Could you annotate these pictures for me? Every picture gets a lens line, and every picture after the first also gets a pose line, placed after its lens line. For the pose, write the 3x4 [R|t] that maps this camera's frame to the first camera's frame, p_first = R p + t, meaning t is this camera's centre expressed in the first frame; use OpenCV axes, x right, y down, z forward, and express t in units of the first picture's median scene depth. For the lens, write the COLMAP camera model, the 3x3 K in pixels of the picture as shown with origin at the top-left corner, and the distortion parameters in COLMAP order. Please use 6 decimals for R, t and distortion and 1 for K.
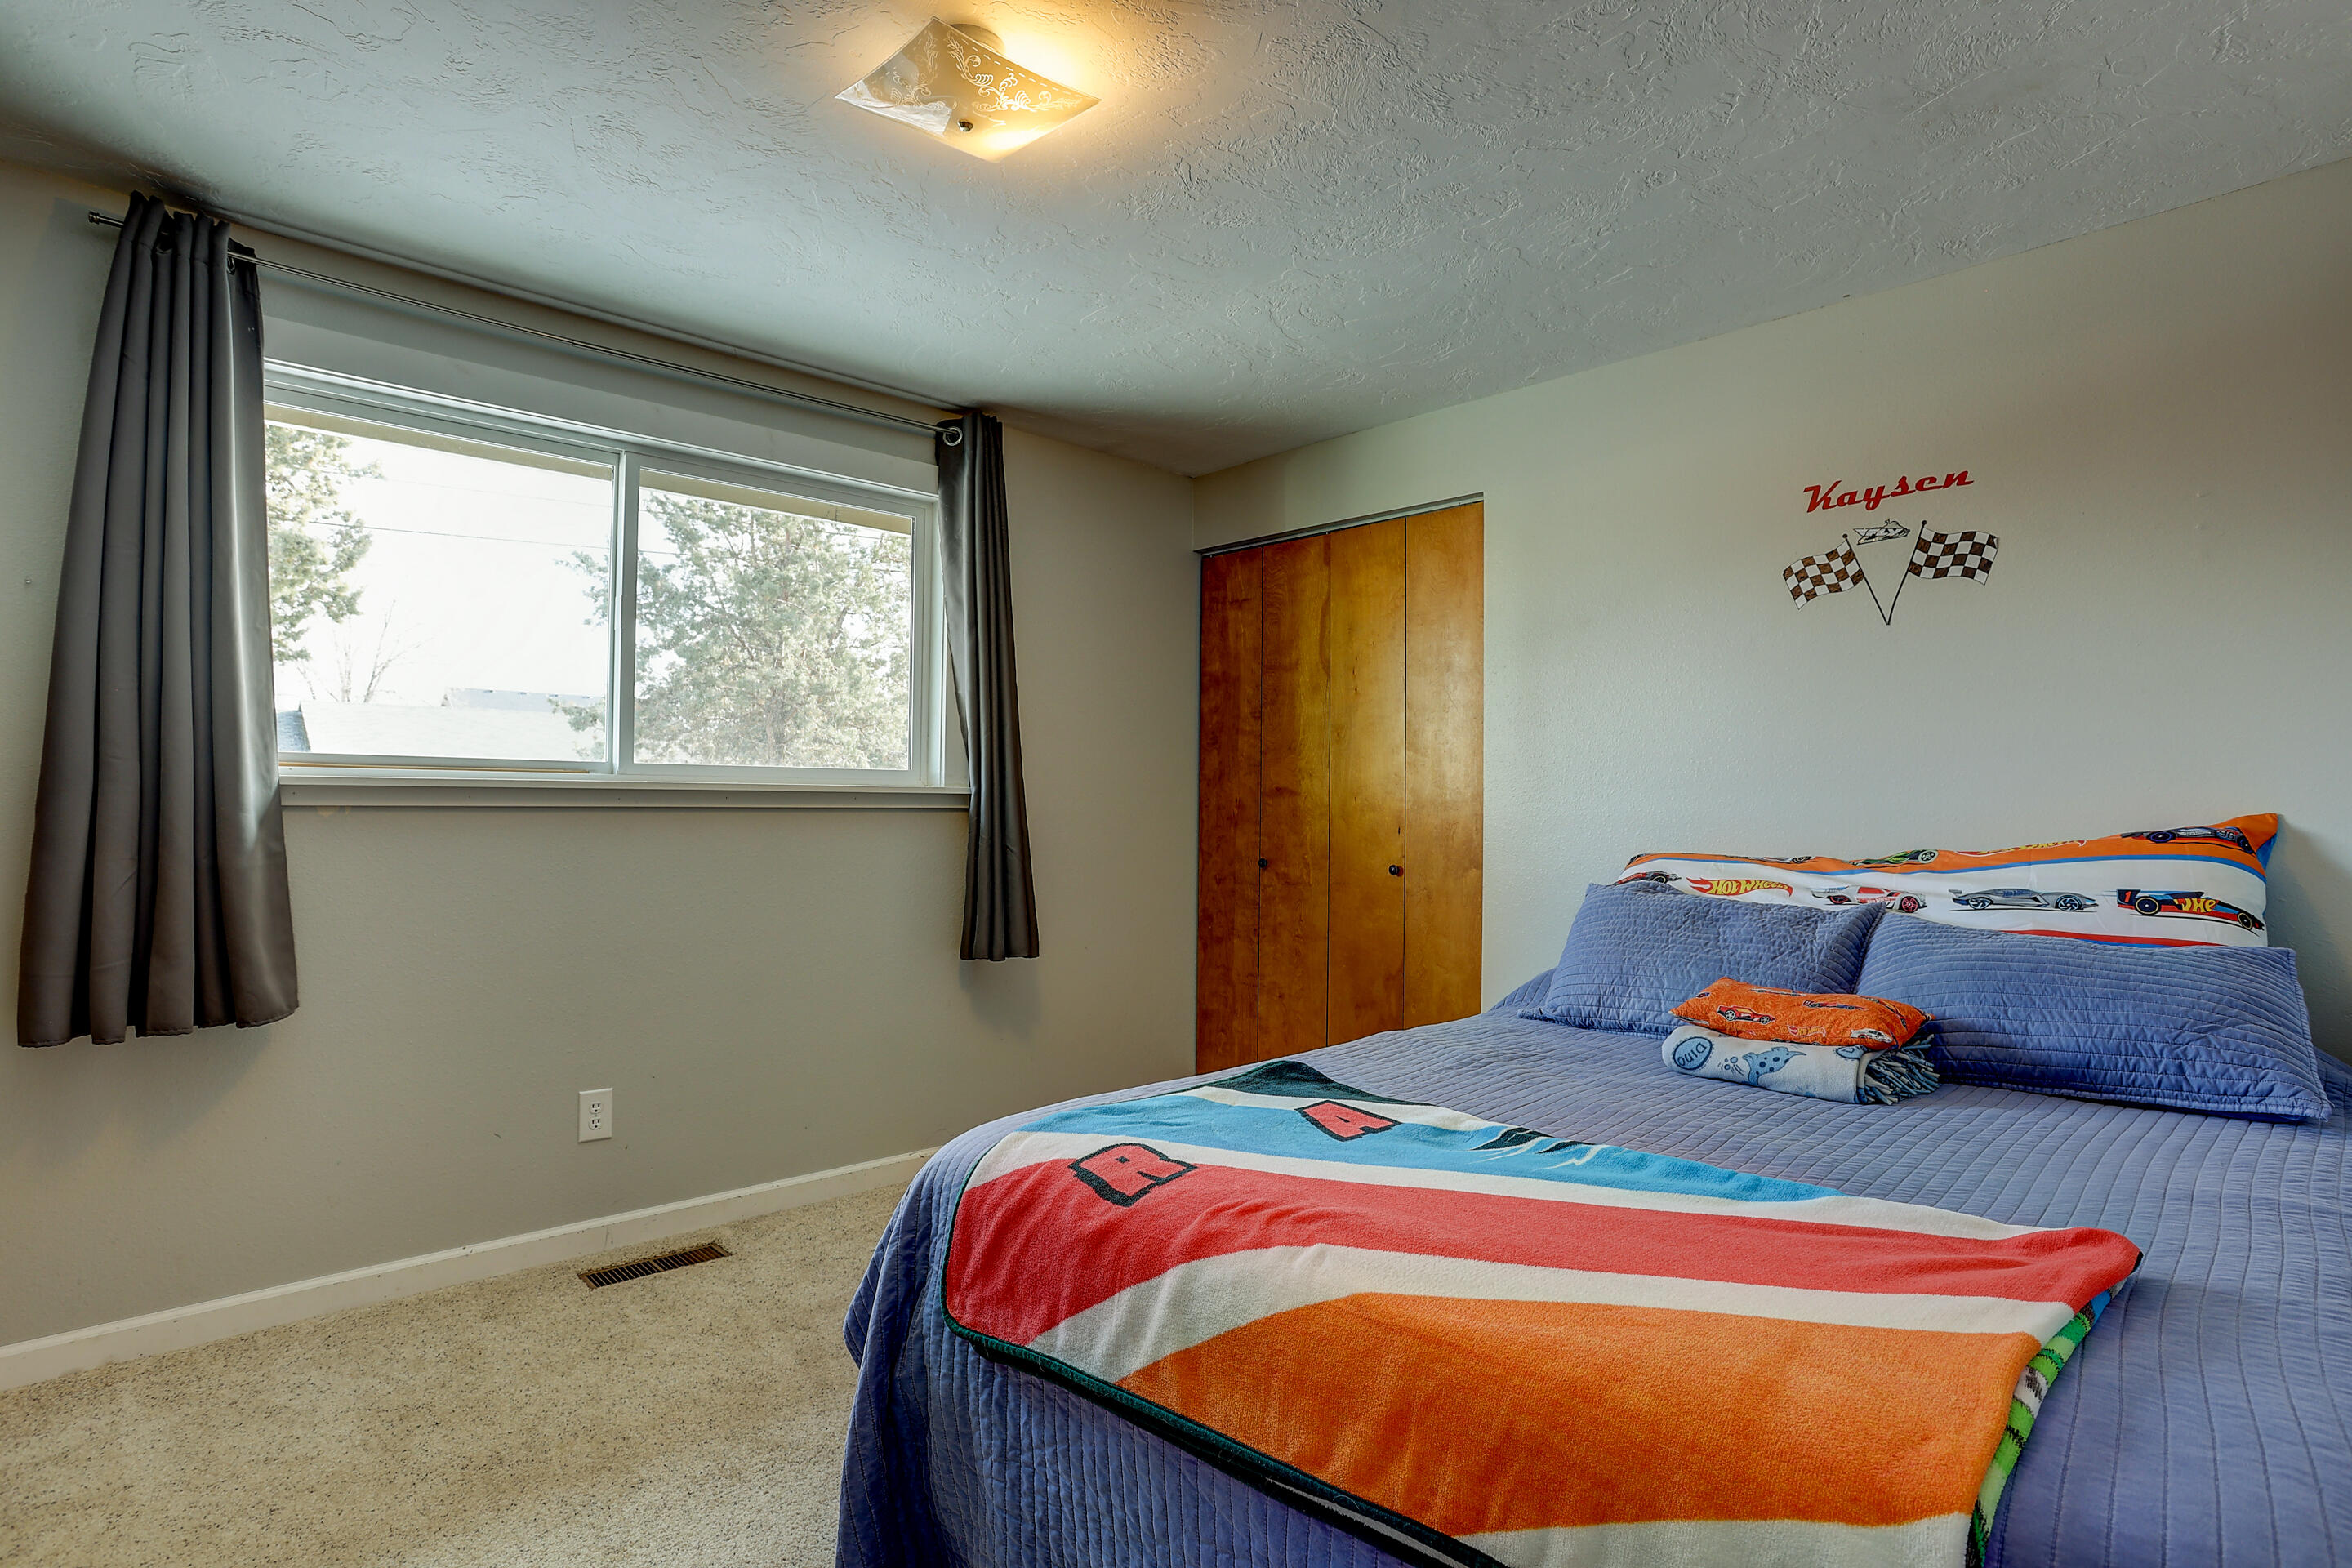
lens RADIAL K [[1200.7, 0, 1176.0], [0, 1200.7, 784.0], [0, 0, 1]] dist [-0.079139, 0.037463]
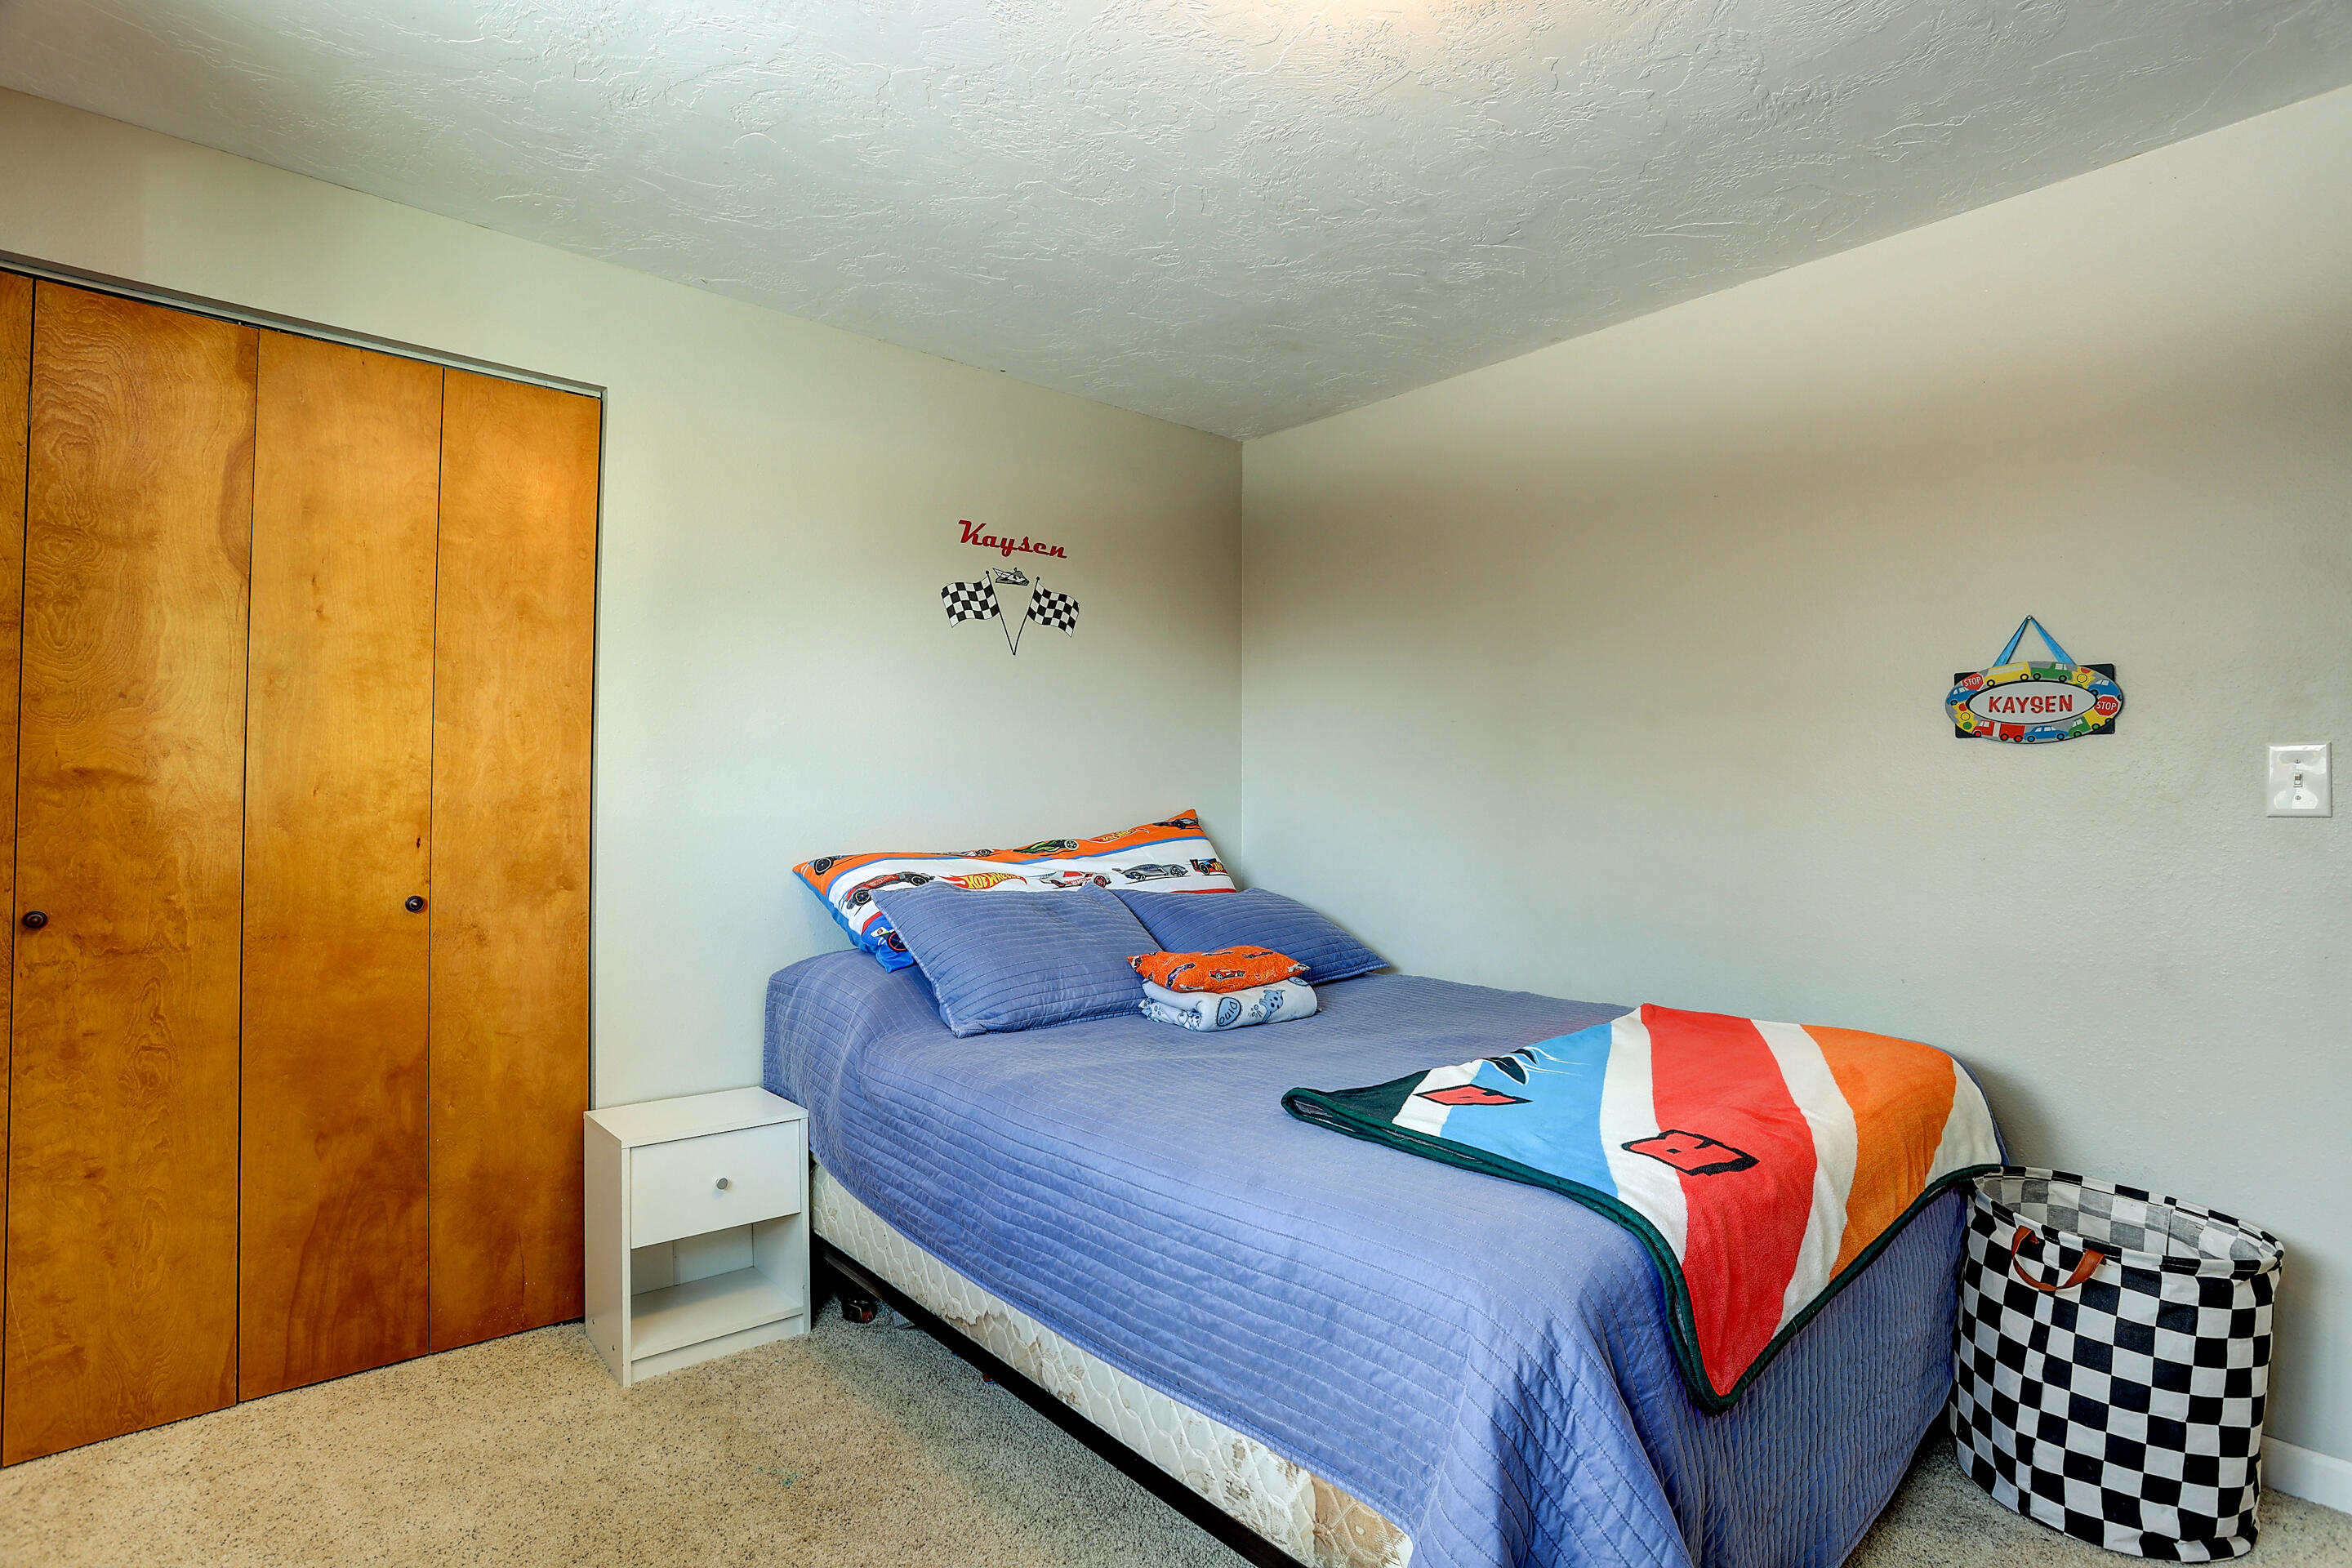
lens RADIAL K [[1198.7, 0, 1176.0], [0, 1198.7, 784.0], [0, 0, 1]] dist [-0.081353, 0.039475]
pose [[0.002348, 0.008570, 0.999961, -0.602917], [-0.023721, 0.999682, -0.008512, 0.003824], [-0.999716, -0.023701, 0.002551, 0.794931]]
